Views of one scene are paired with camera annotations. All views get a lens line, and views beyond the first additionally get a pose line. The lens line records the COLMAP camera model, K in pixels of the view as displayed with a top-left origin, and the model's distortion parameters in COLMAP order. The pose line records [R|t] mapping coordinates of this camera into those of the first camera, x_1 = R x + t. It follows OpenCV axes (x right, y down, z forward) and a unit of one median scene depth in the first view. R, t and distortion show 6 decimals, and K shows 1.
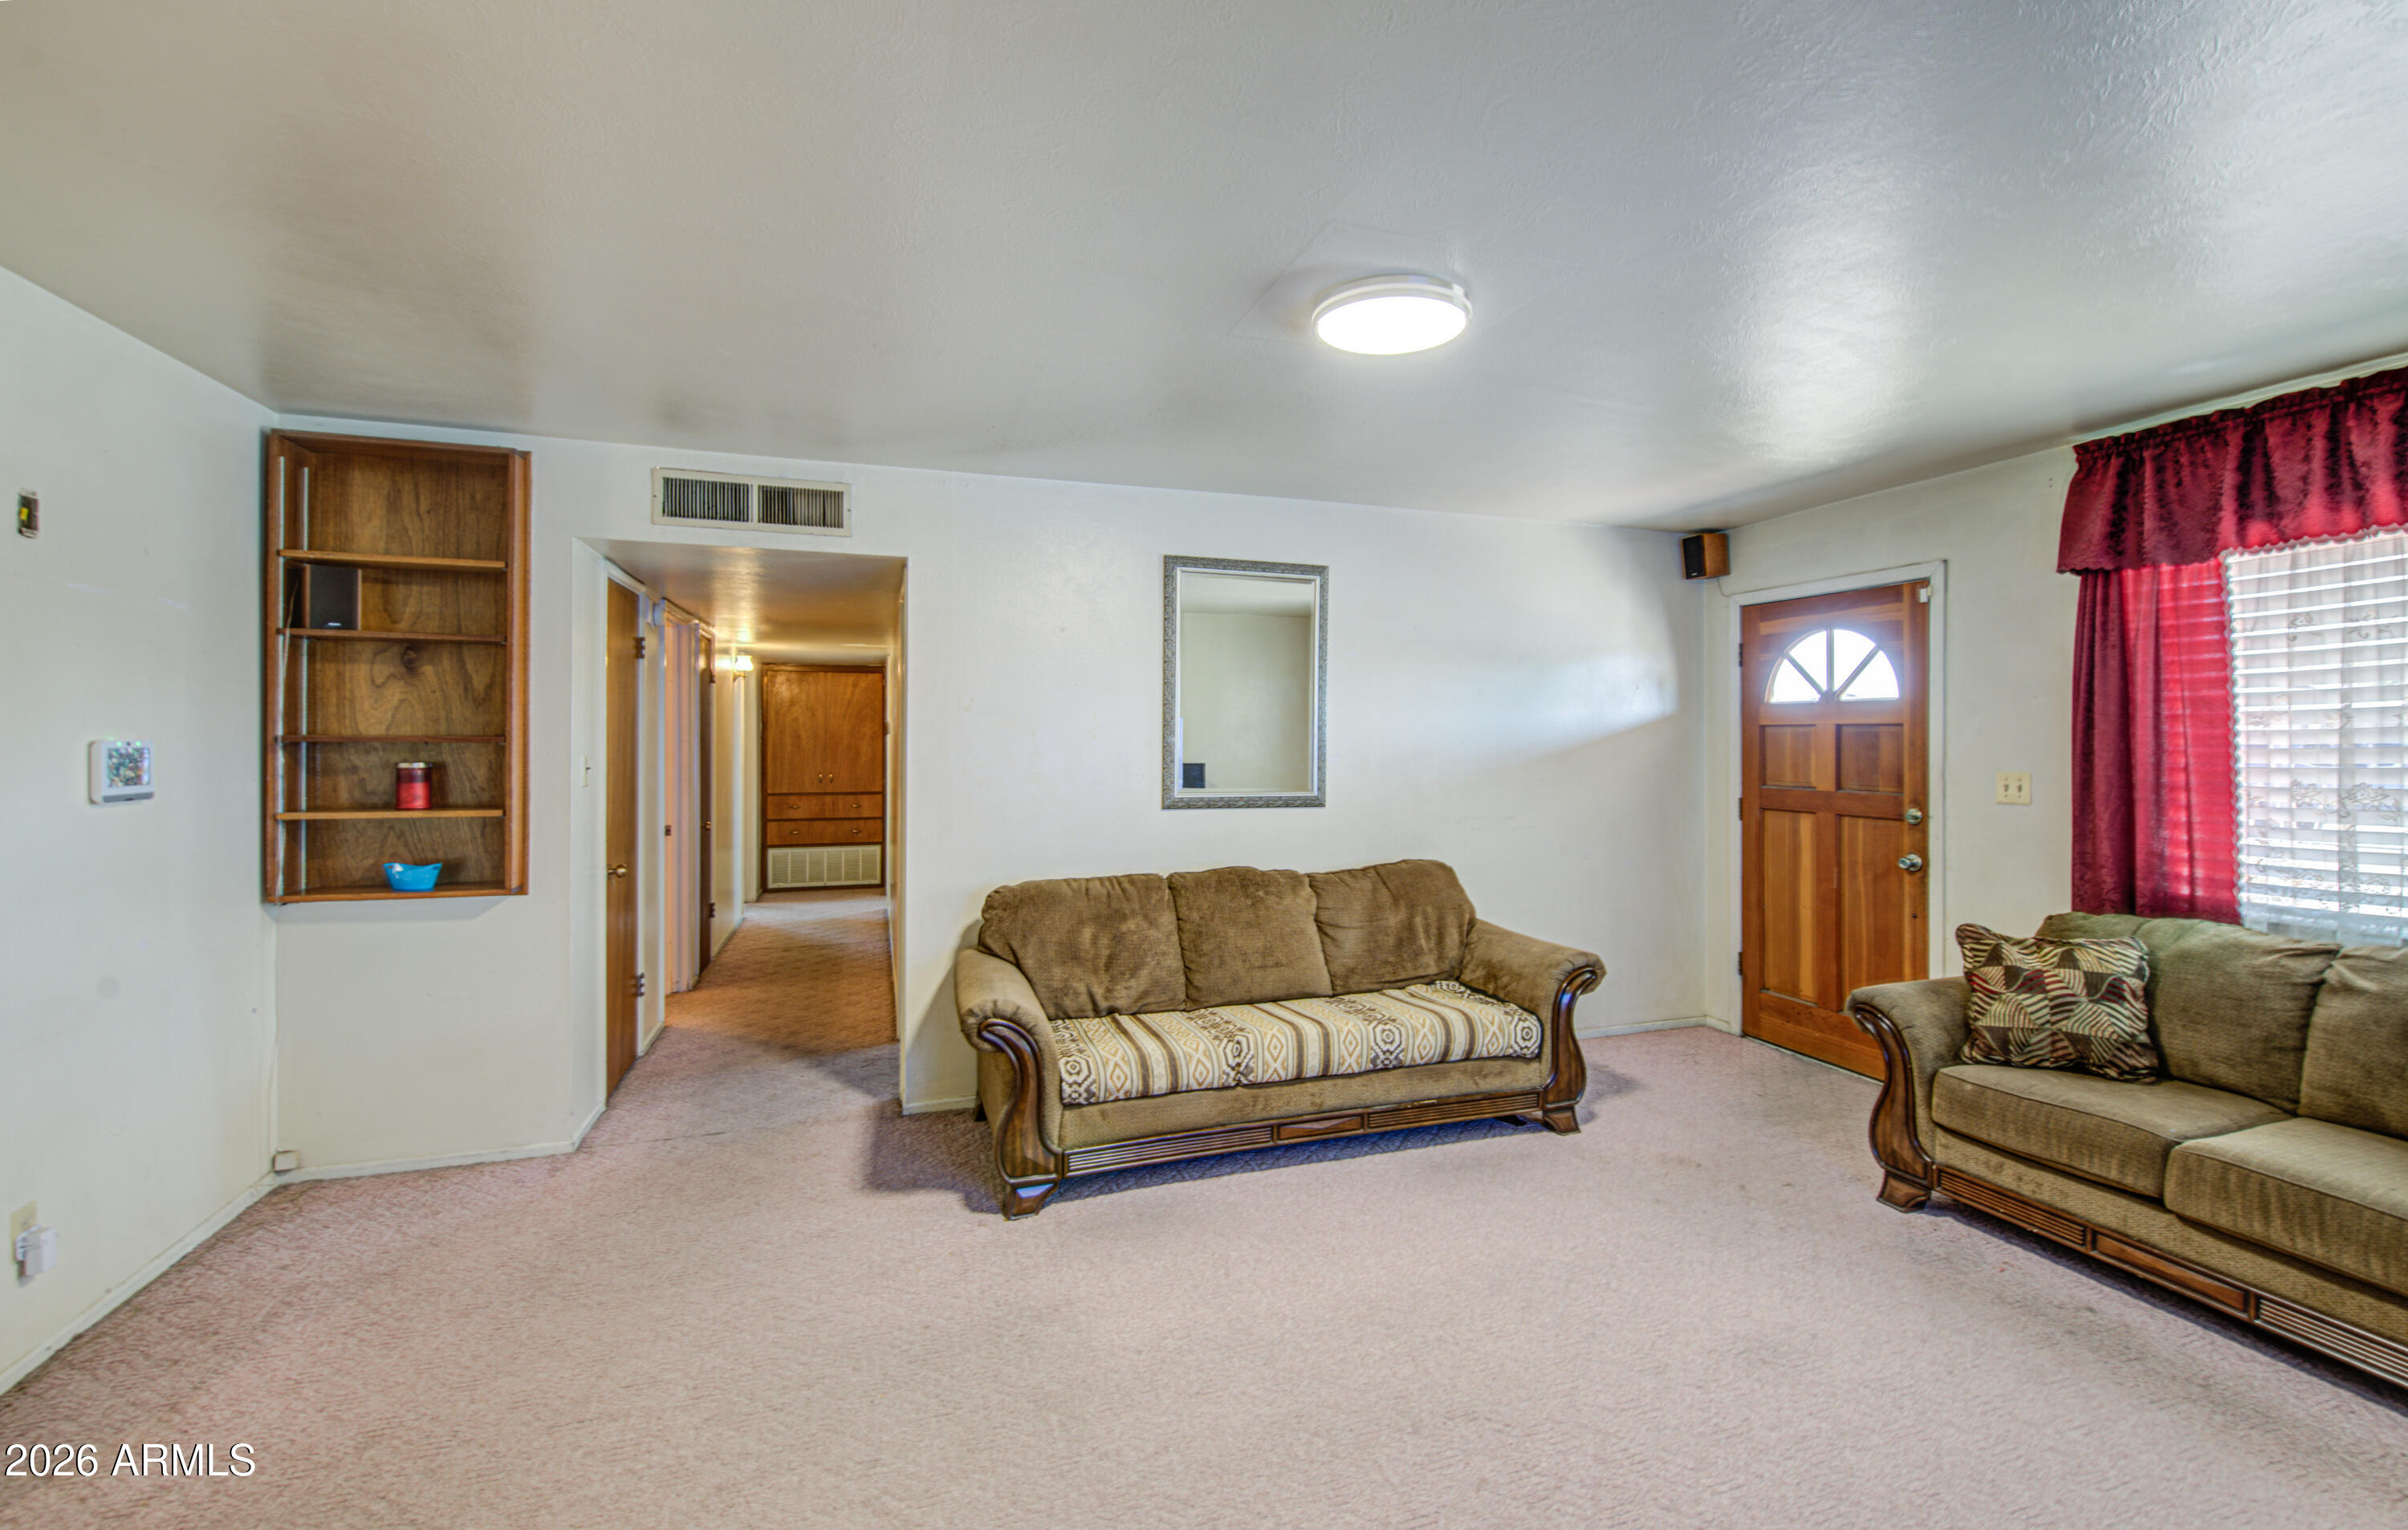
lens RADIAL K [[1013.7, 0, 1227.6], [0, 1013.7, 729.9], [0, 0, 1]] dist [-0.000879, -0.000797]
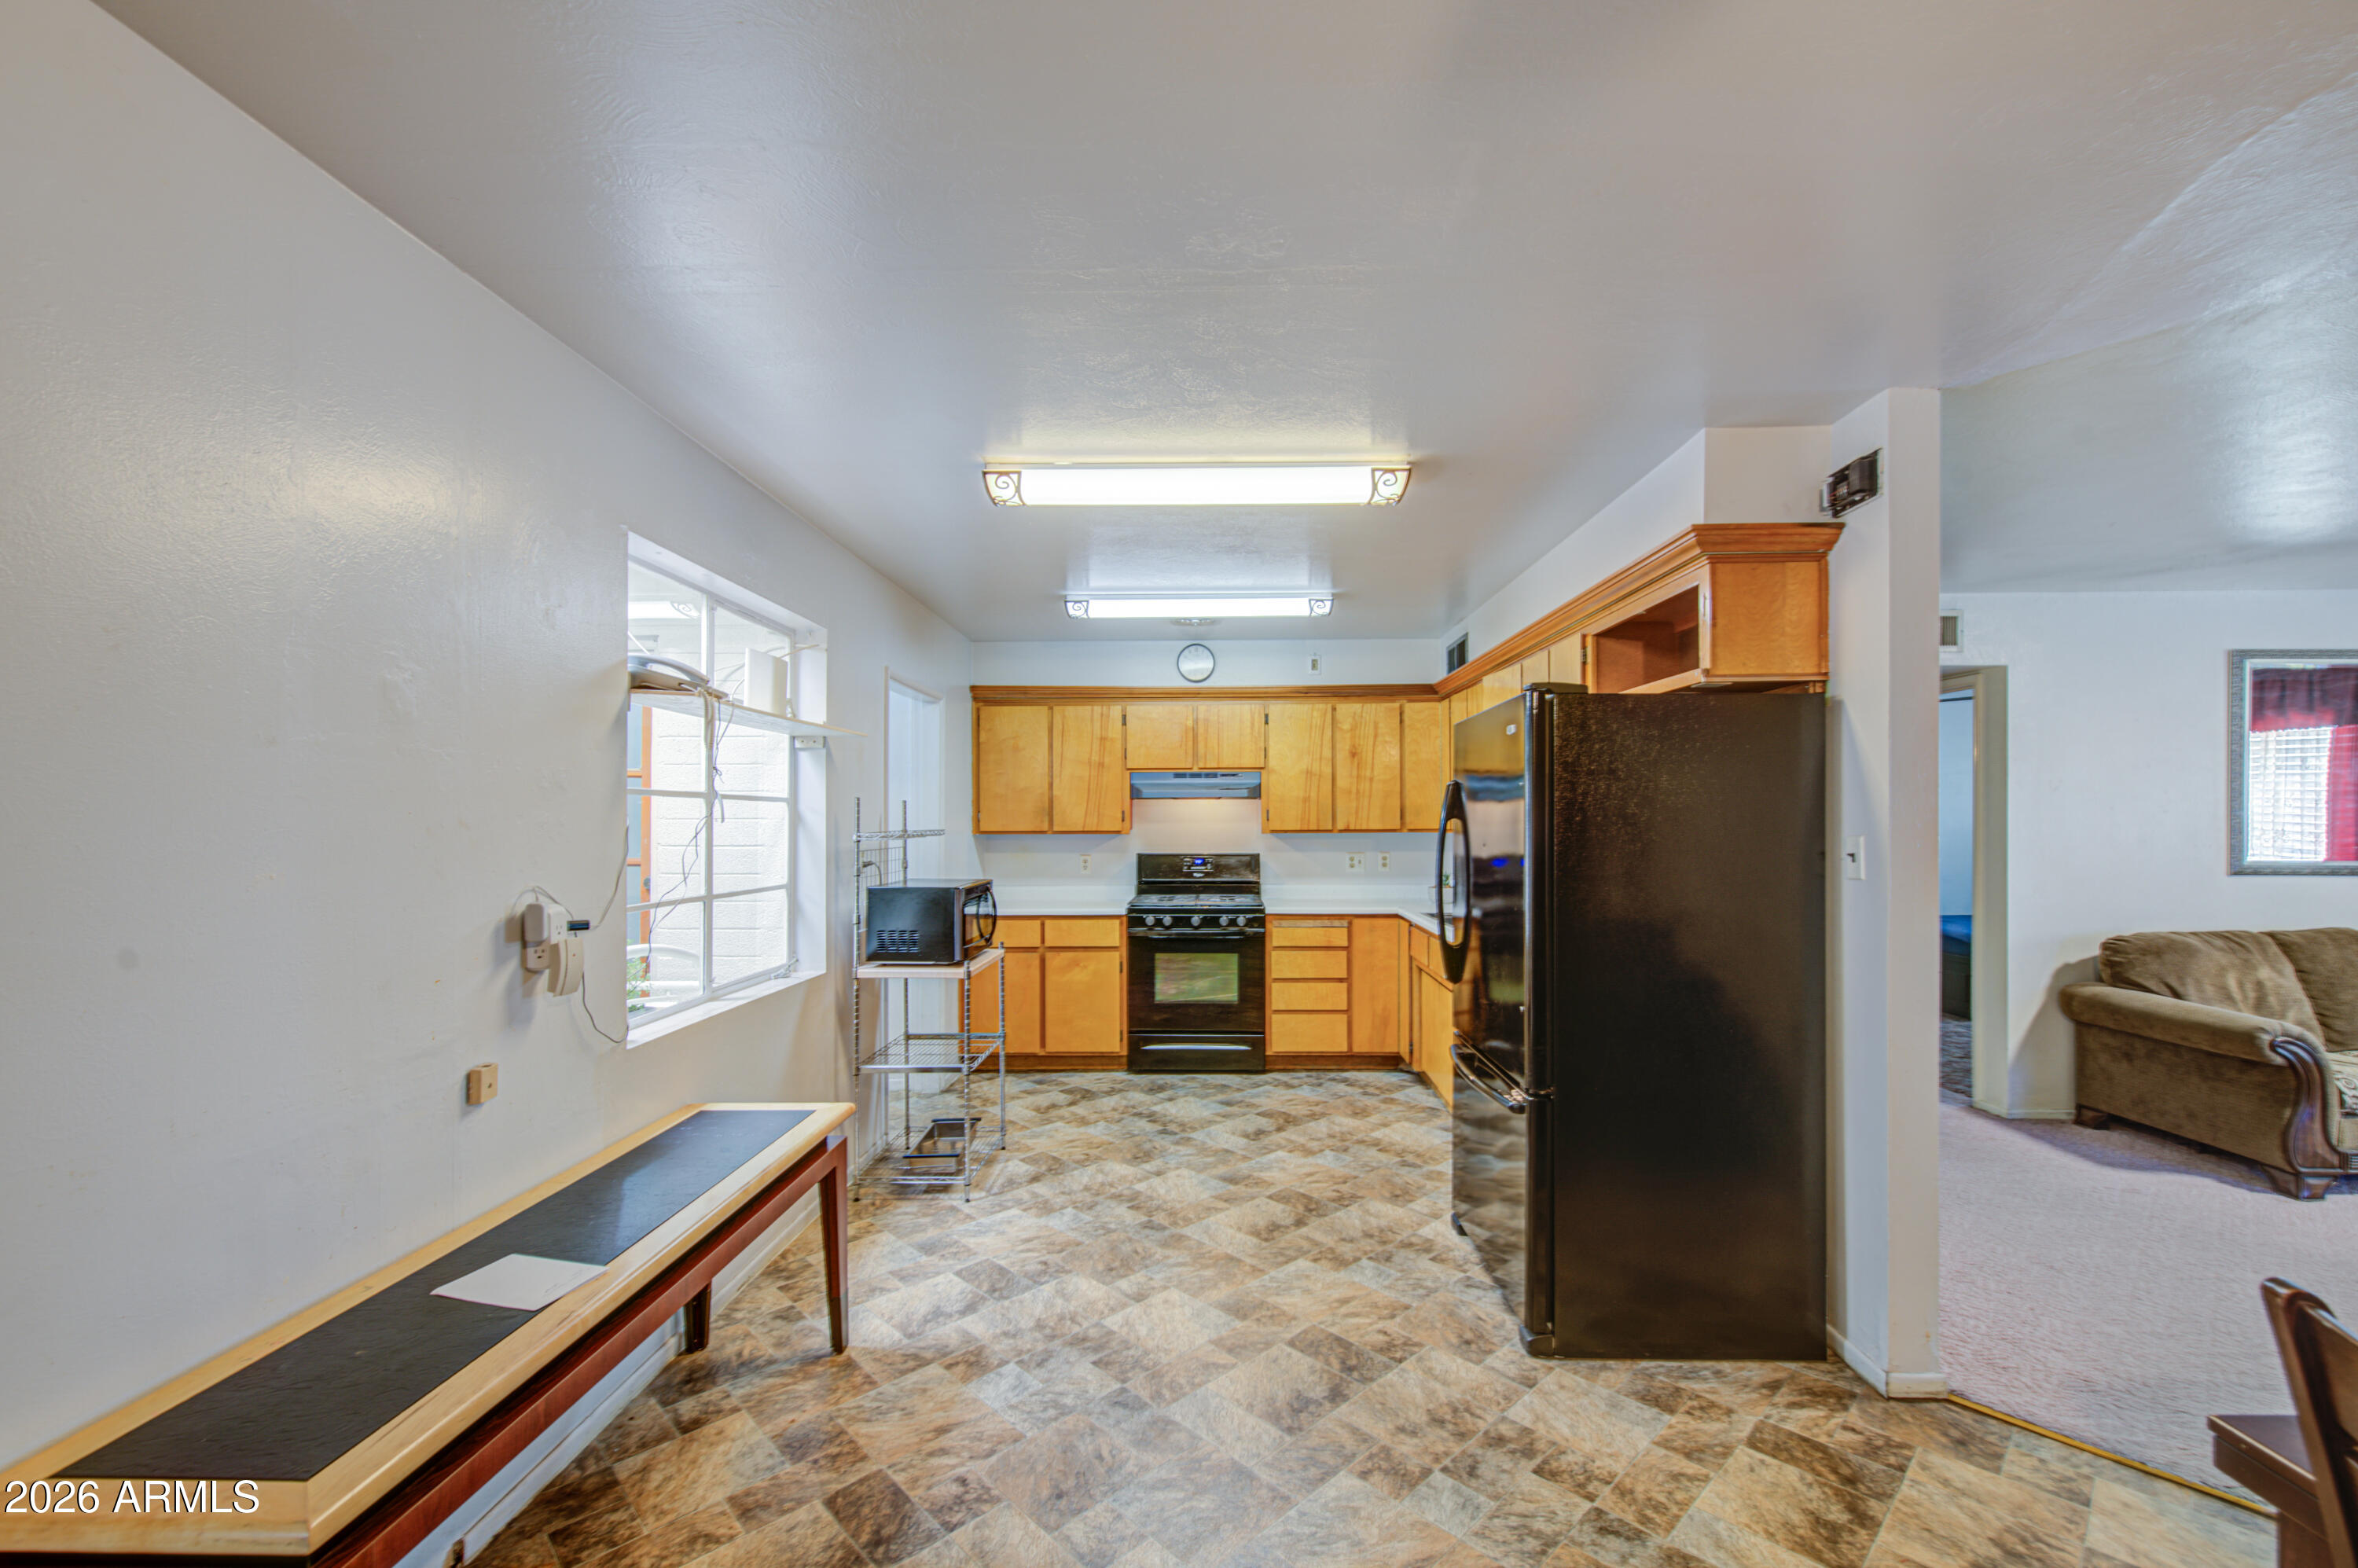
lens RADIAL K [[995.0, 0, 1173.1], [0, 995.0, 804.0], [0, 0, 1]] dist [-0.000288, -0.000900]
pose [[0.942259, -0.004341, -0.334857, -0.922777], [0.004484, 0.999990, -0.000345, -0.006927], [0.334855, -0.001176, 0.942269, -0.505775]]
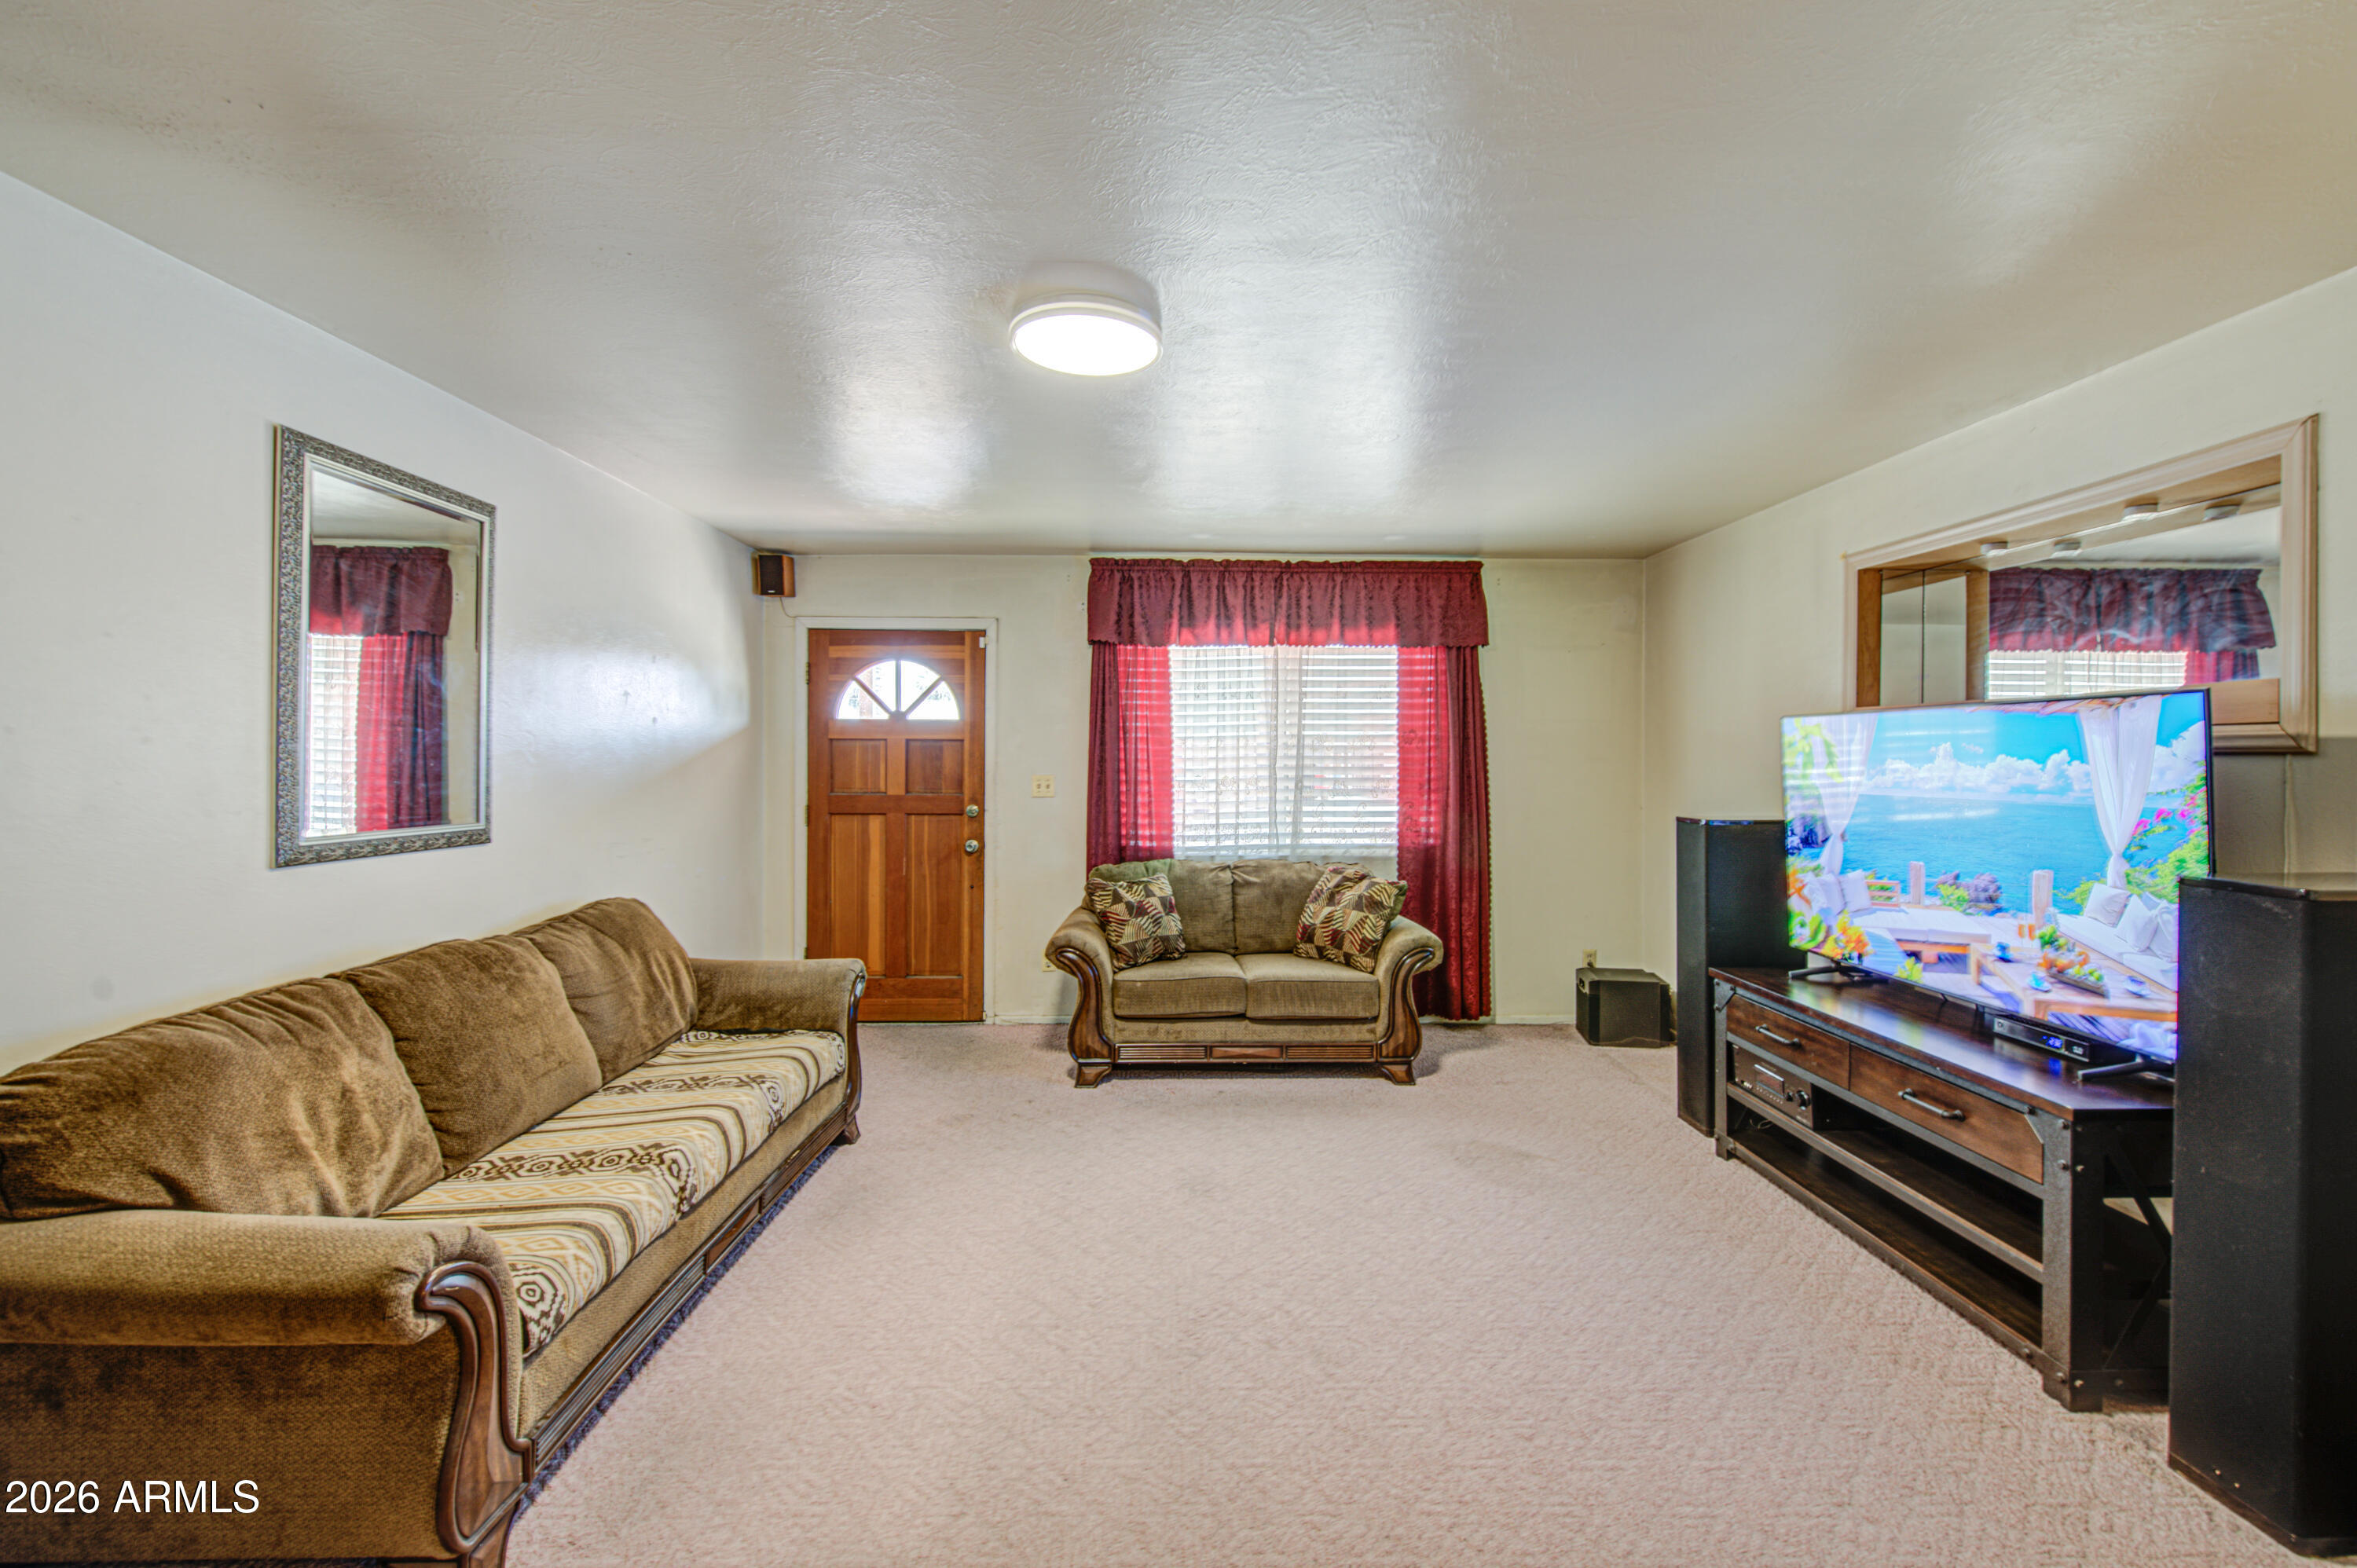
lens RADIAL K [[994.6, 0, 1168.5], [0, 994.6, 765.3], [0, 0, 1]] dist [-0.000288, -0.000900]
pose [[0.309834, -0.008266, 0.950755, -0.506060], [-0.011521, 0.999856, 0.012447, 0.008052], [-0.950721, -0.014810, 0.309694, 0.397698]]
